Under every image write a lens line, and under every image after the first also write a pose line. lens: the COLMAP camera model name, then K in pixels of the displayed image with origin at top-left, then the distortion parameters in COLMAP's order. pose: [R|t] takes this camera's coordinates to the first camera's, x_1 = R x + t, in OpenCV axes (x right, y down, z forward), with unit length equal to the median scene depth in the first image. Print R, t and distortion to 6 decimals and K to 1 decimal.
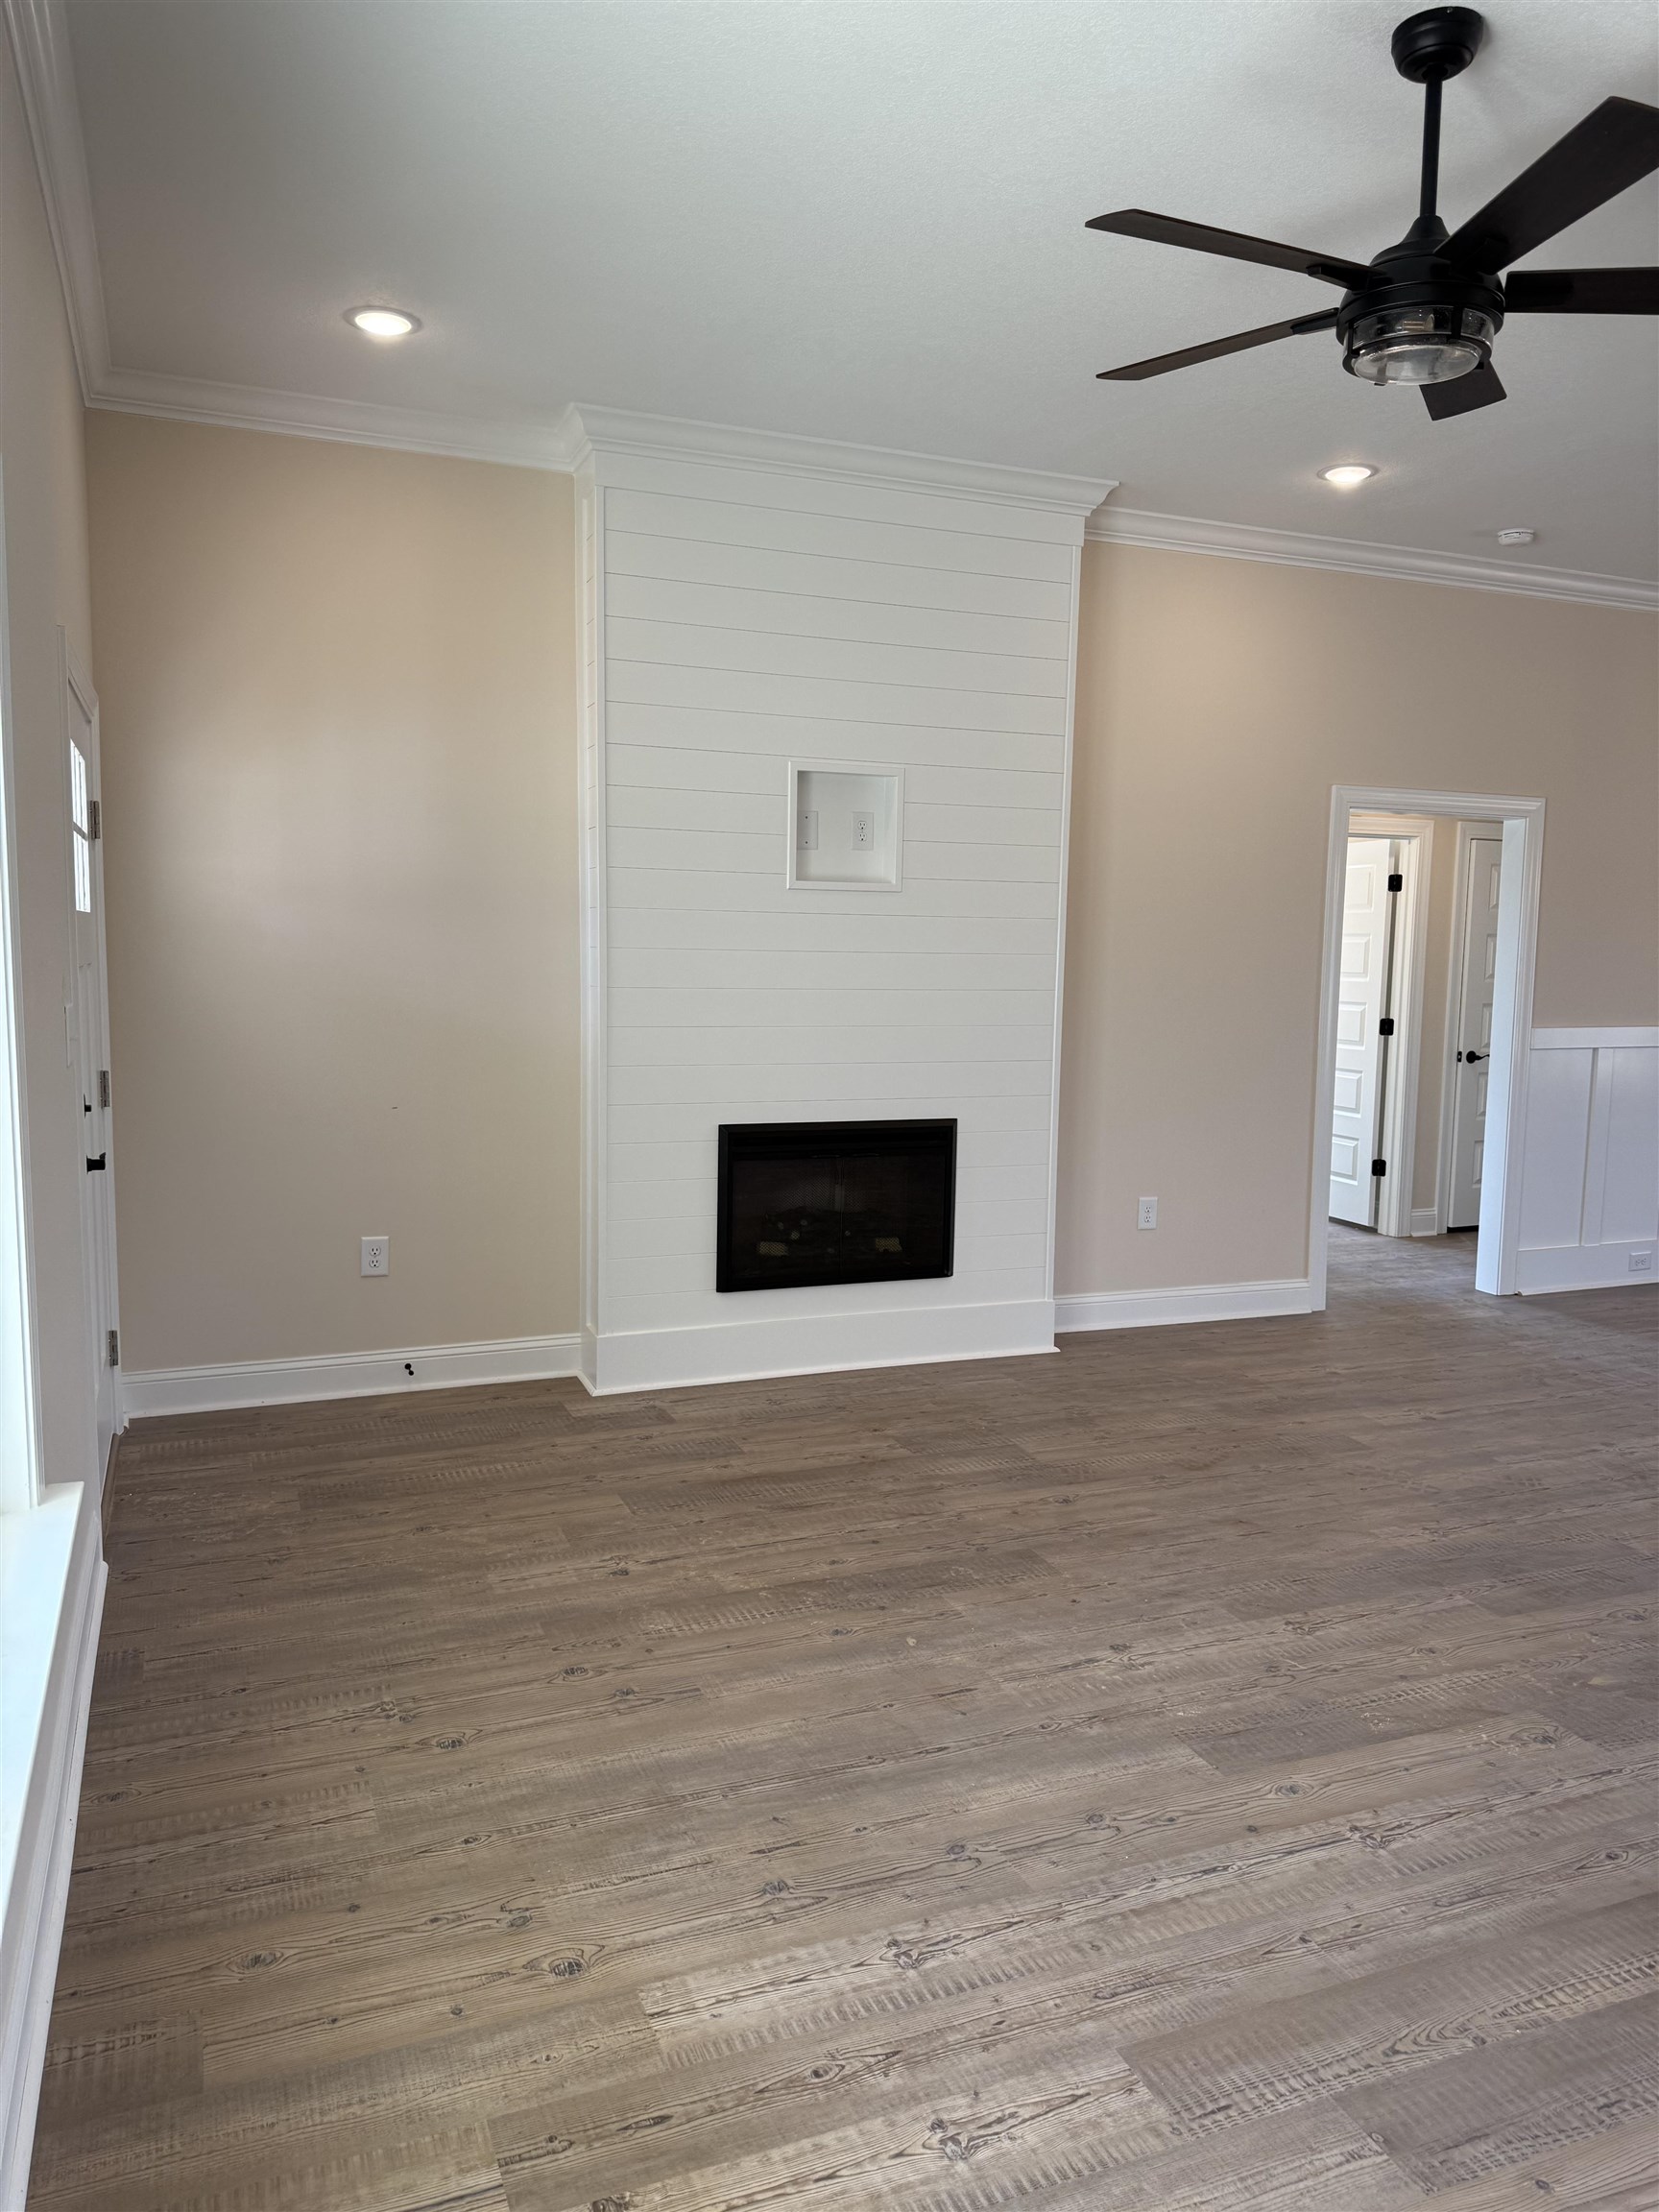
lens RADIAL K [[1566.2, 0, 829.2], [0, 1566.2, 1113.7], [0, 0, 1]] dist [0.021004, -0.024870]
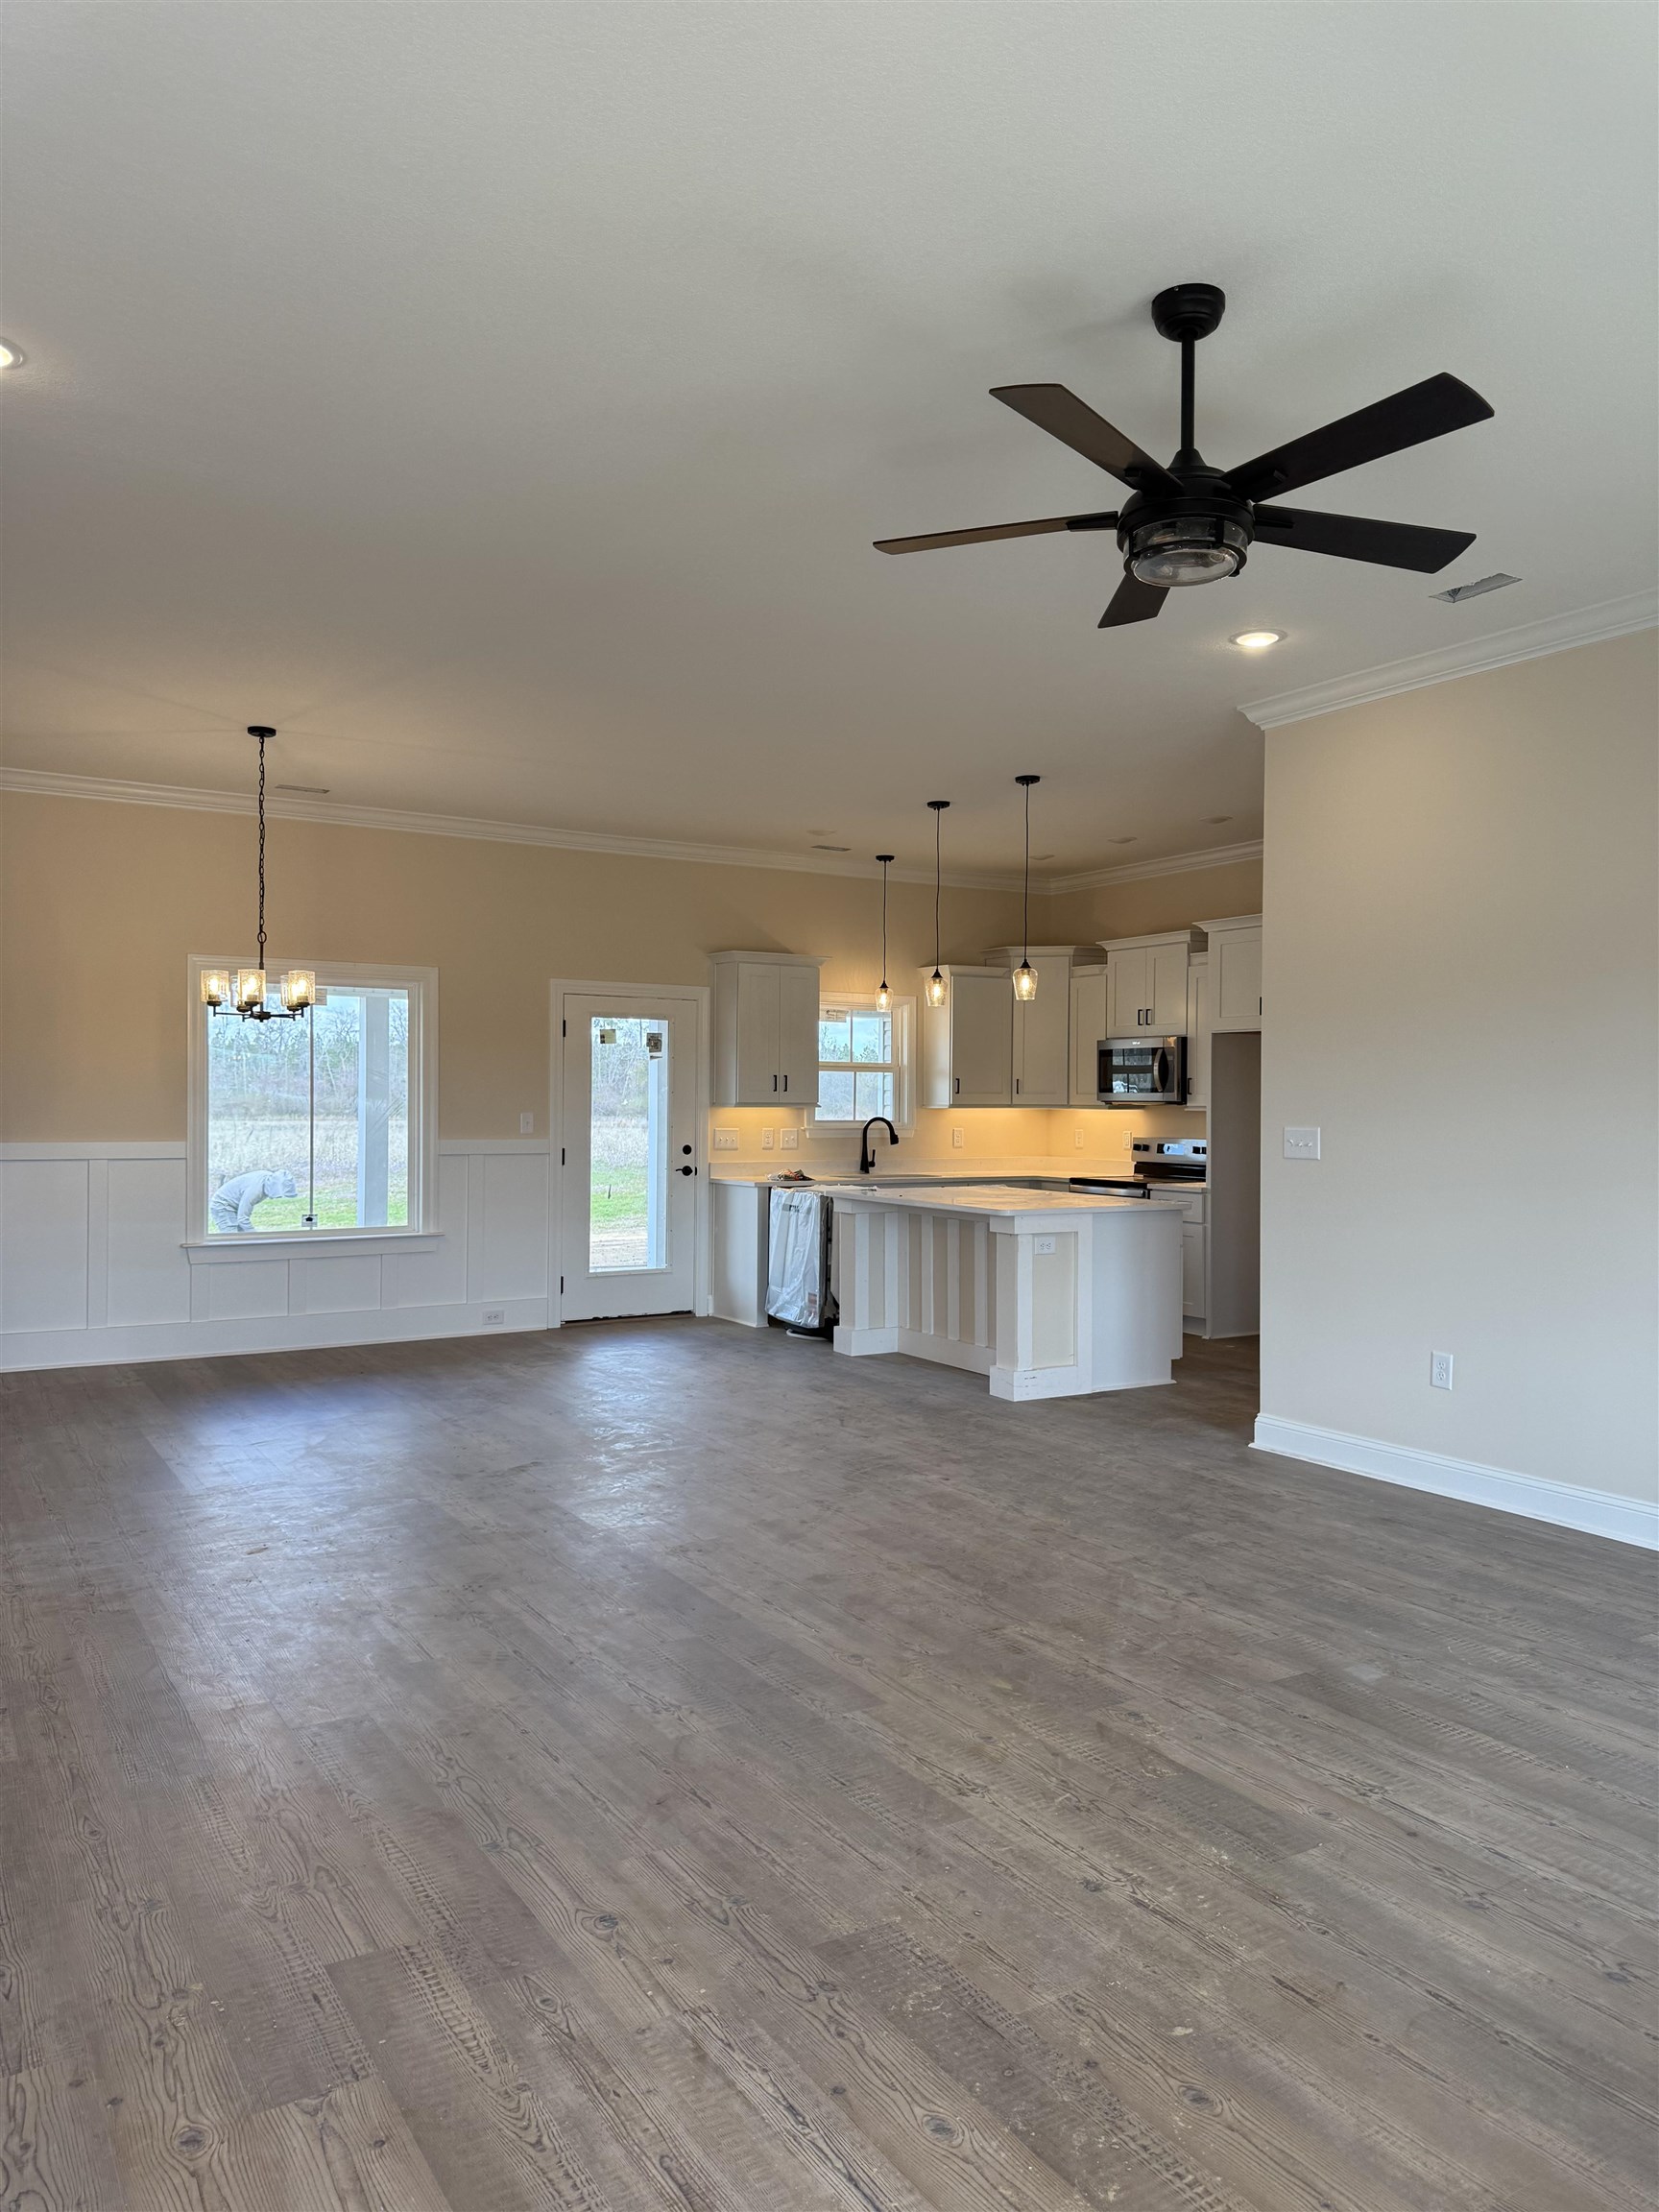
lens RADIAL K [[1573.7, 0, 833.4], [0, 1573.7, 1101.8], [0, 0, 1]] dist [0.010387, -0.012771]
pose [[-0.167928, -0.020610, 0.985584, -0.462788], [0.097946, 0.994486, 0.037485, -0.093484], [-0.980921, 0.102828, -0.164983, 0.922843]]
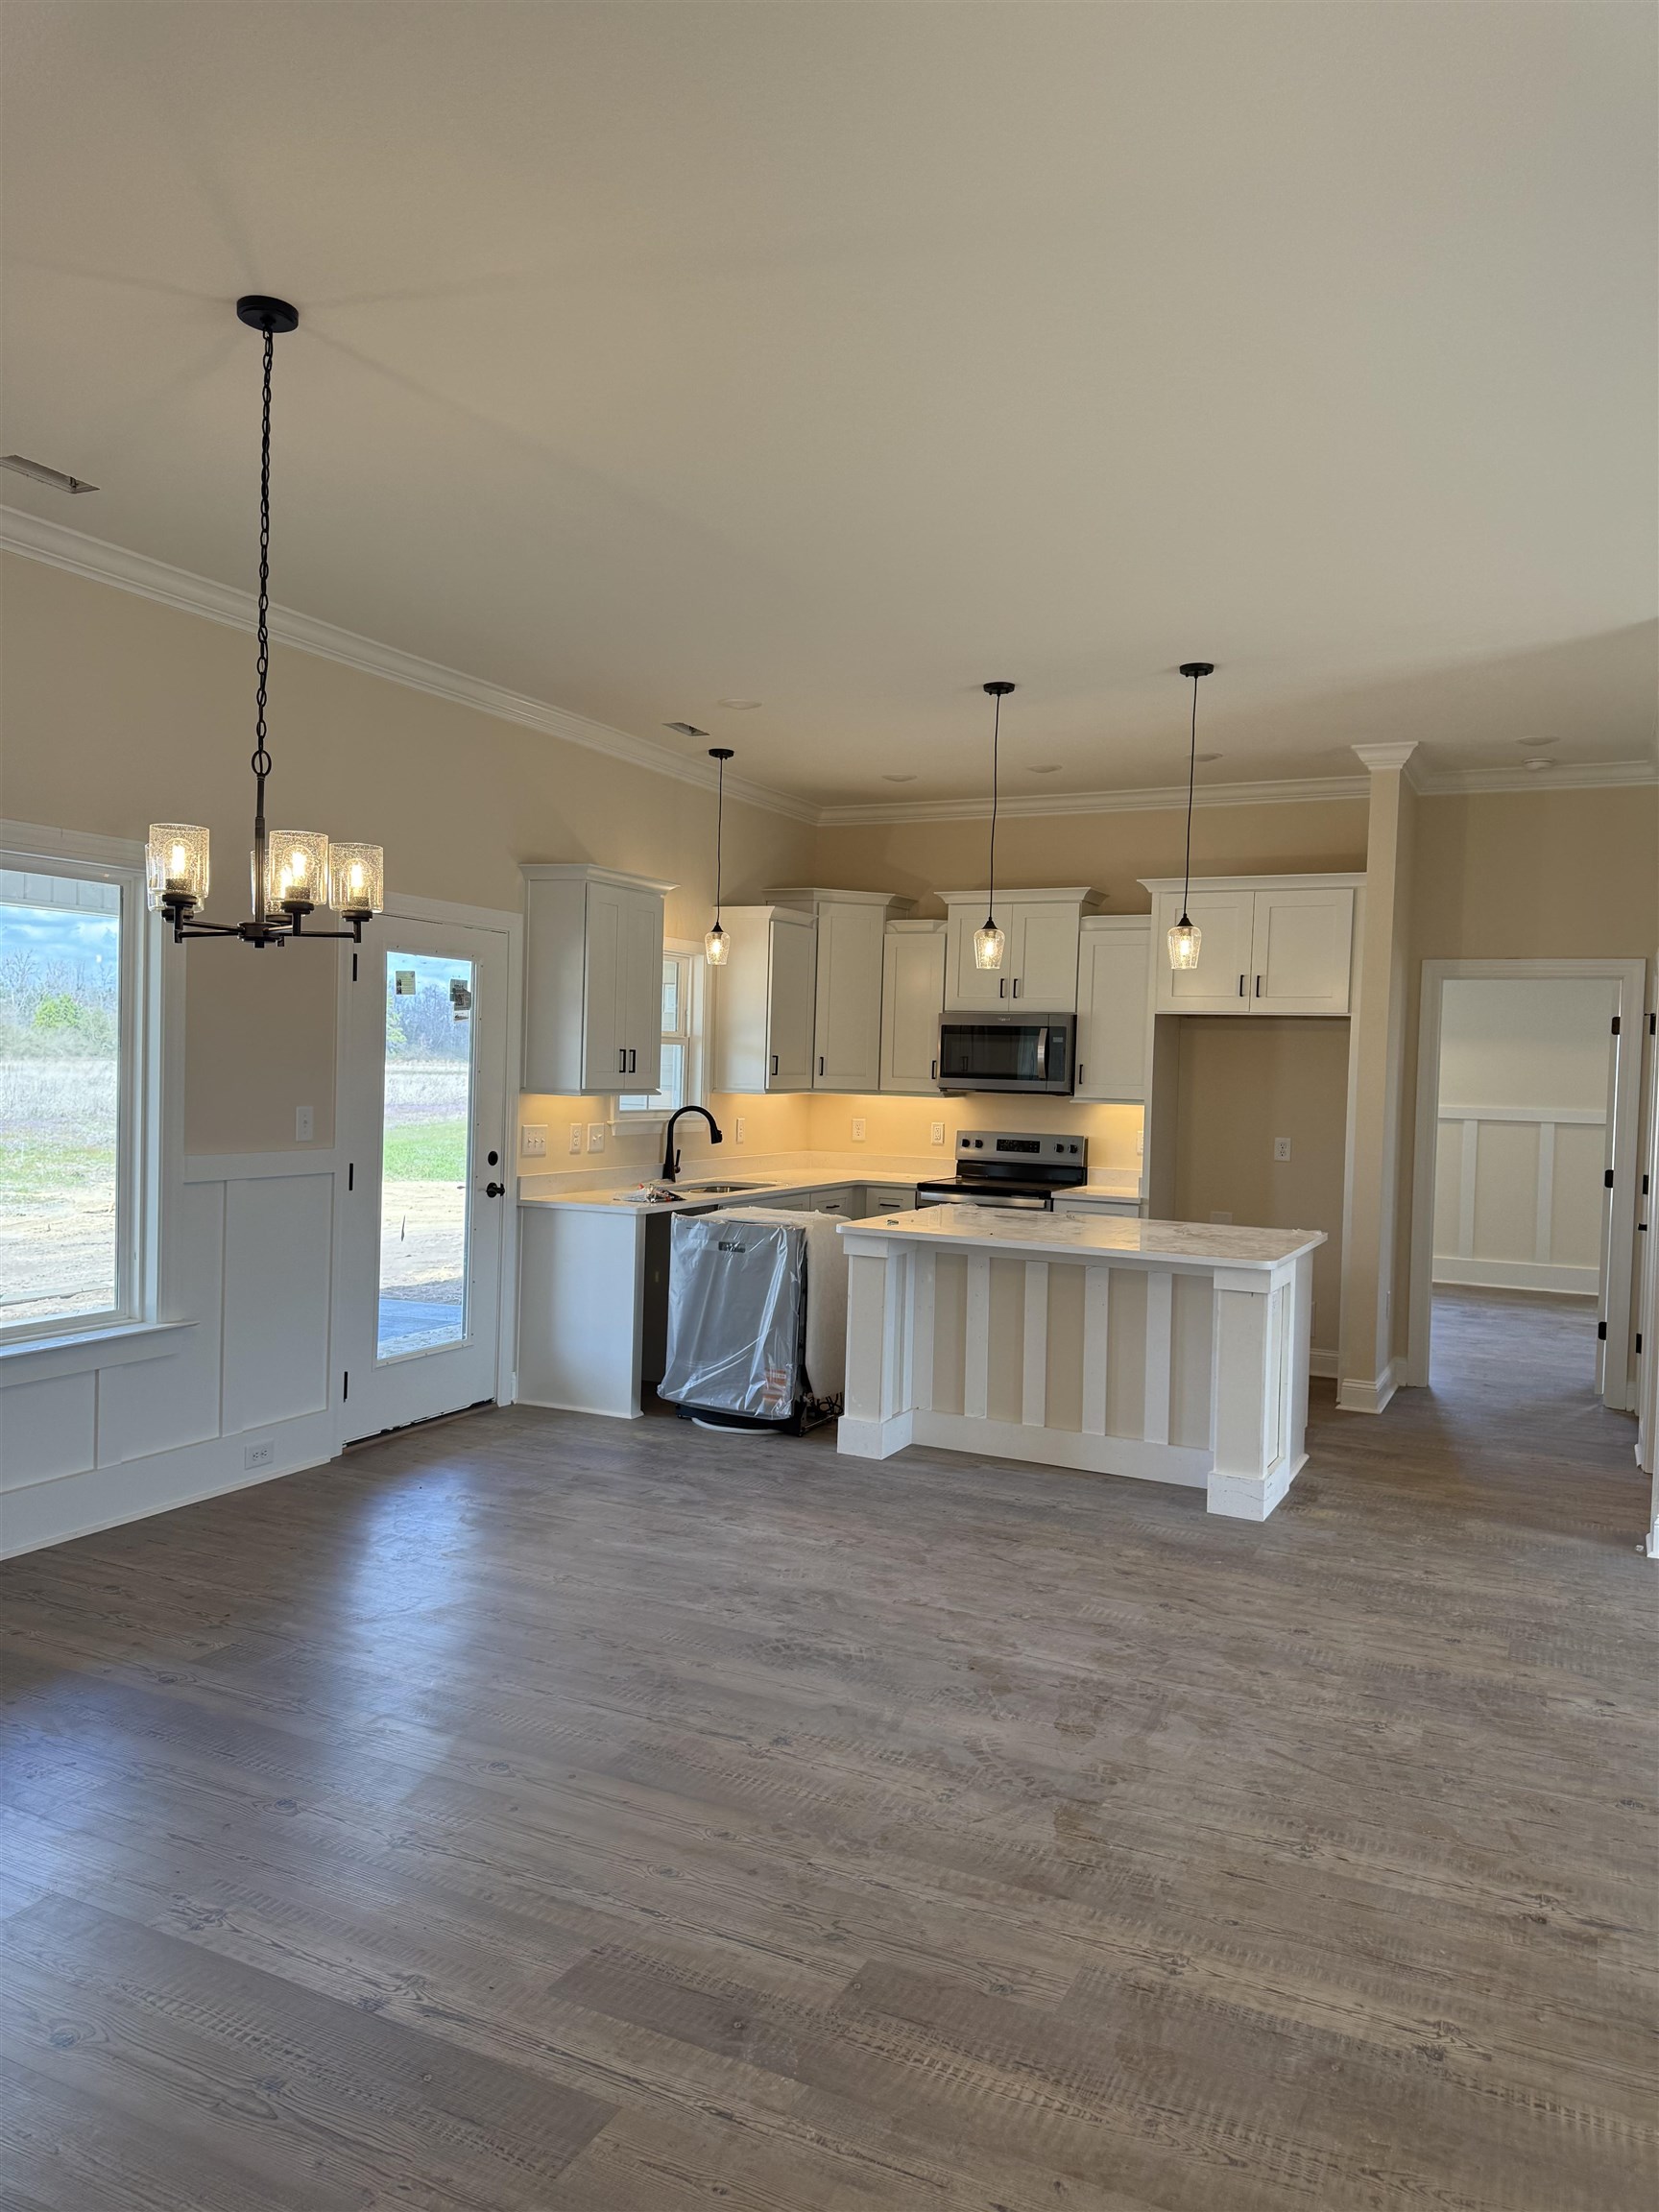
lens RADIAL K [[1558.2, 0, 849.3], [0, 1558.2, 1098.3], [0, 0, 1]] dist [0.089145, -0.147110]
pose [[-0.678638, -0.054168, 0.732473, 0.467637], [0.038635, 0.993263, 0.109249, -0.166597], [-0.733456, 0.102440, -0.671973, 1.505108]]
